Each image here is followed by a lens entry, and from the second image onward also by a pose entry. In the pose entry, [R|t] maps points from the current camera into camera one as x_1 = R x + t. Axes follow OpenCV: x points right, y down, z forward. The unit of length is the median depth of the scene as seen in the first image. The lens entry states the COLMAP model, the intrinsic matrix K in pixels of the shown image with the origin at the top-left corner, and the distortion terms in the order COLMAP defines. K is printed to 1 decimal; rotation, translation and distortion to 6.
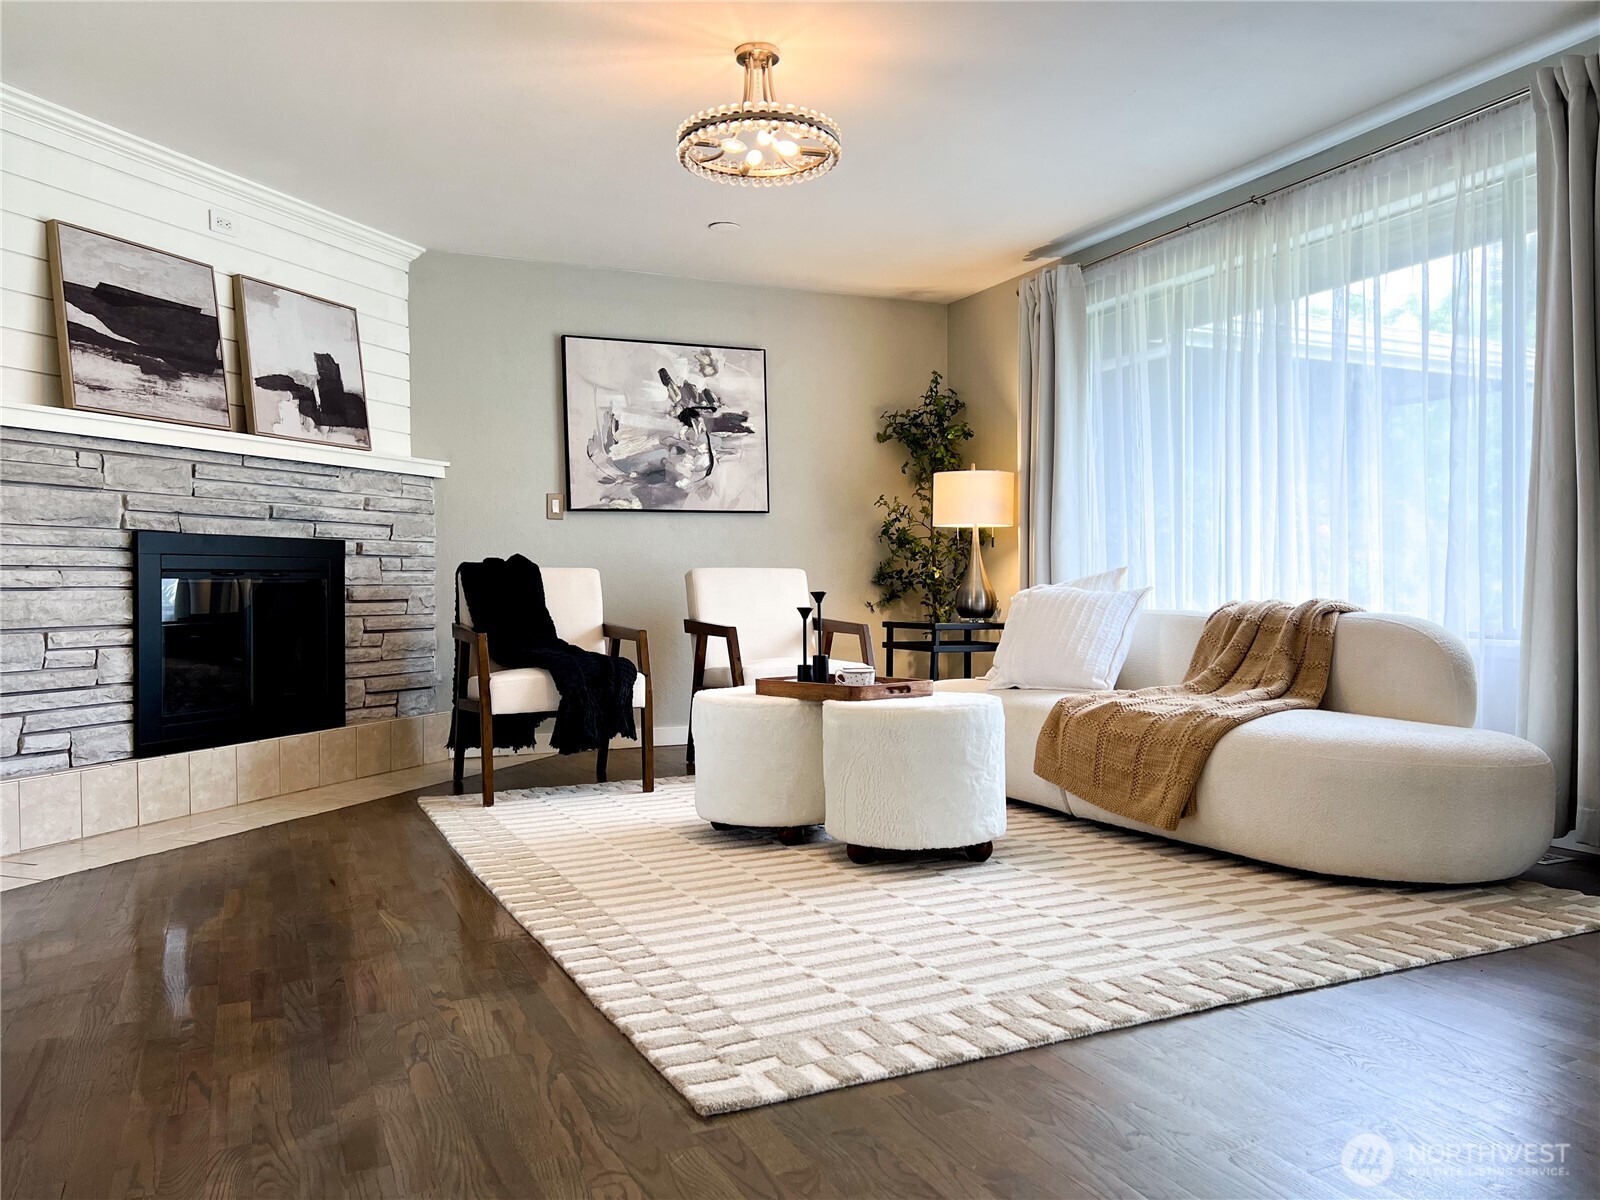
lens RADIAL K [[1218.5, 0, 809.4], [0, 1218.5, 606.9], [0, 0, 1]] dist [0.059528, -0.062652]
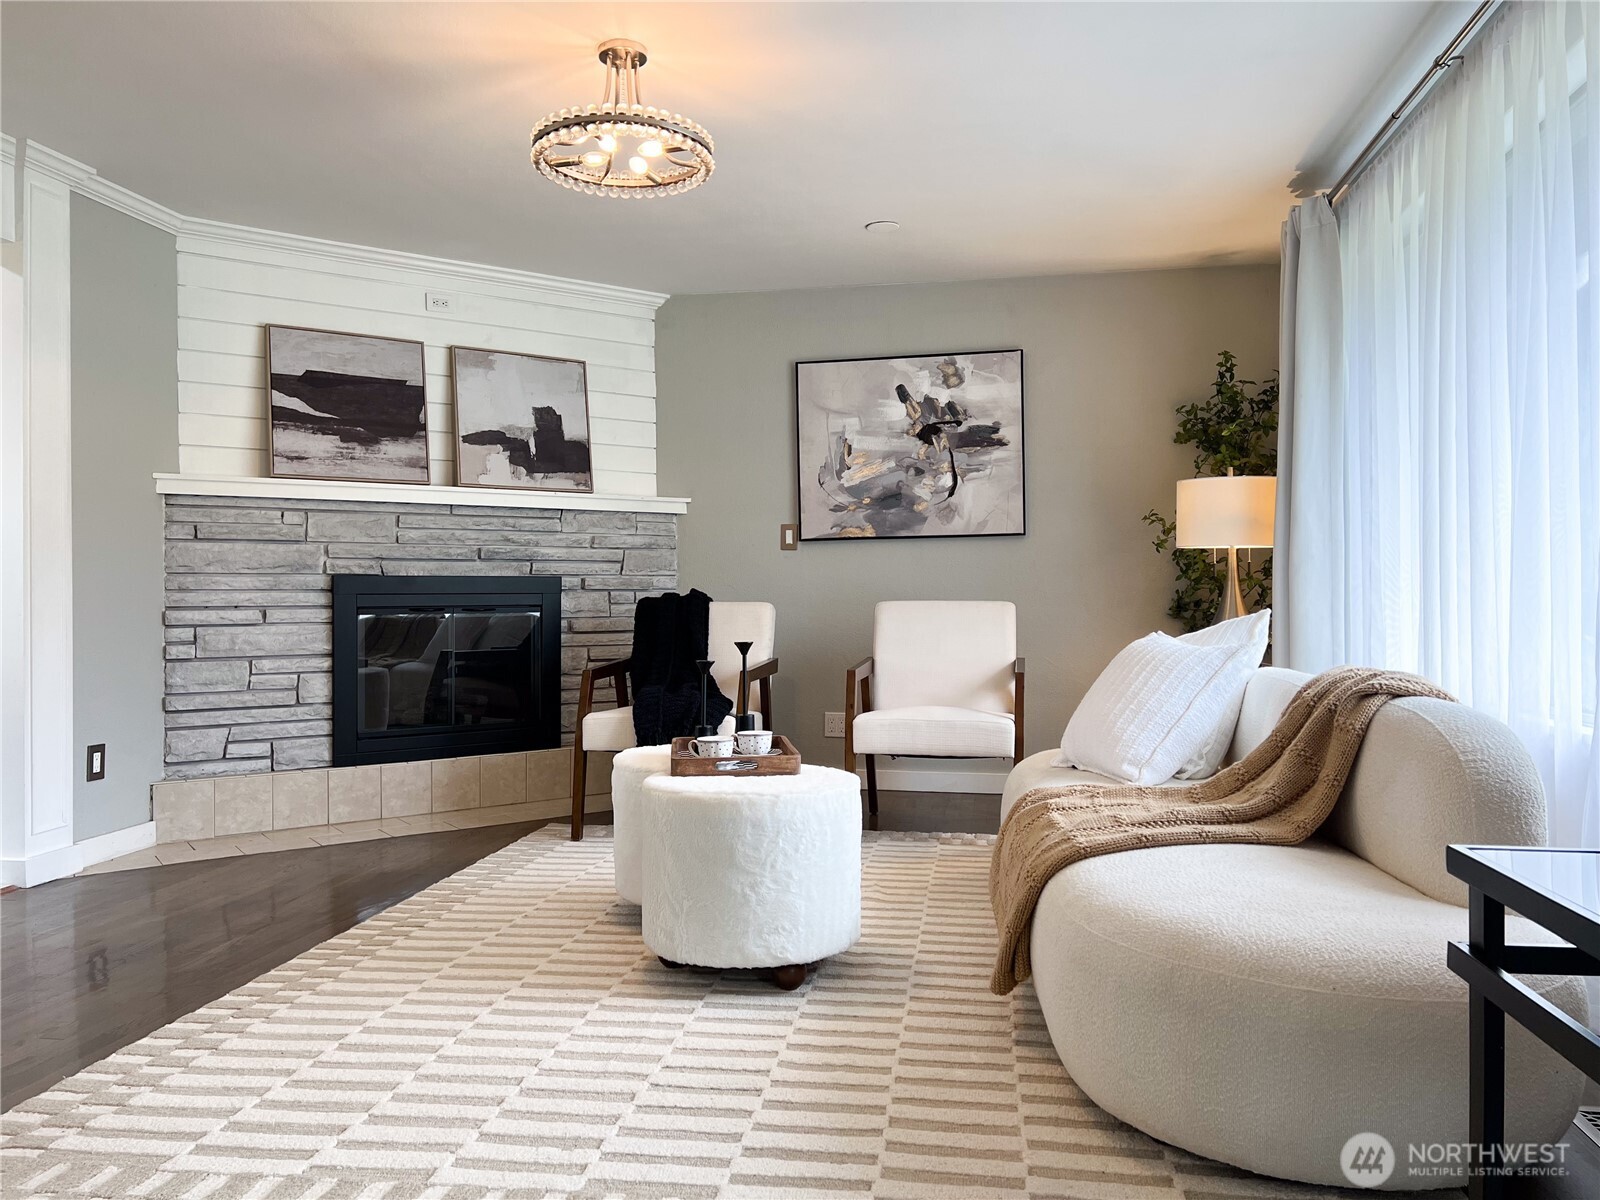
lens RADIAL K [[1218.5, 0, 803.5], [0, 1218.5, 599.7], [0, 0, 1]] dist [0.059528, -0.062652]
pose [[0.825640, 0.004970, -0.564175, 0.449263], [-0.011156, 0.999910, -0.007518, -0.031043], [0.564087, 0.012501, 0.825621, 0.253294]]
